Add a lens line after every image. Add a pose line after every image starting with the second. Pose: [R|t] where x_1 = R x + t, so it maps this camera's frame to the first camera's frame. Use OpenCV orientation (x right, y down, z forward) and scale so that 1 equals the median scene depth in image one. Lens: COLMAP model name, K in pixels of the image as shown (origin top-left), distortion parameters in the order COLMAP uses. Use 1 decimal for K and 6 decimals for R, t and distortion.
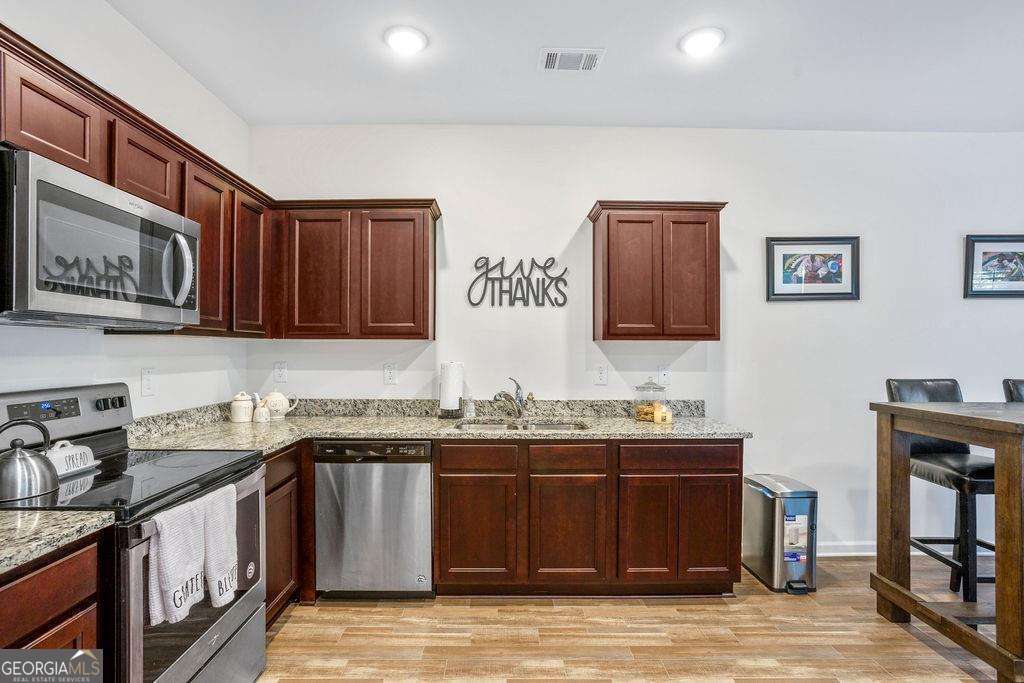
lens RADIAL K [[502.5, 0, 506.5], [0, 502.5, 346.2], [0, 0, 1]] dist [-0.064276, 0.043932]
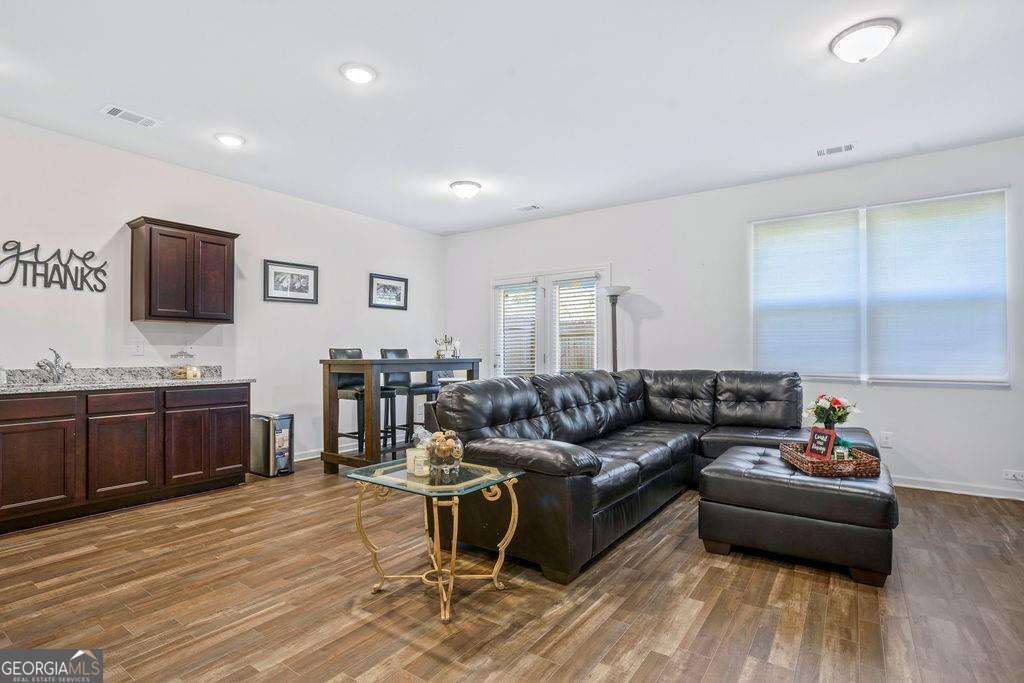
lens RADIAL K [[502.5, 0, 506.5], [0, 502.5, 346.2], [0, 0, 1]] dist [-0.064276, 0.043932]
pose [[0.581048, 0.006056, 0.813847, -0.299766], [0.002695, 0.999953, -0.009365, 0.069453], [-0.813865, 0.007635, 0.581004, -0.527309]]
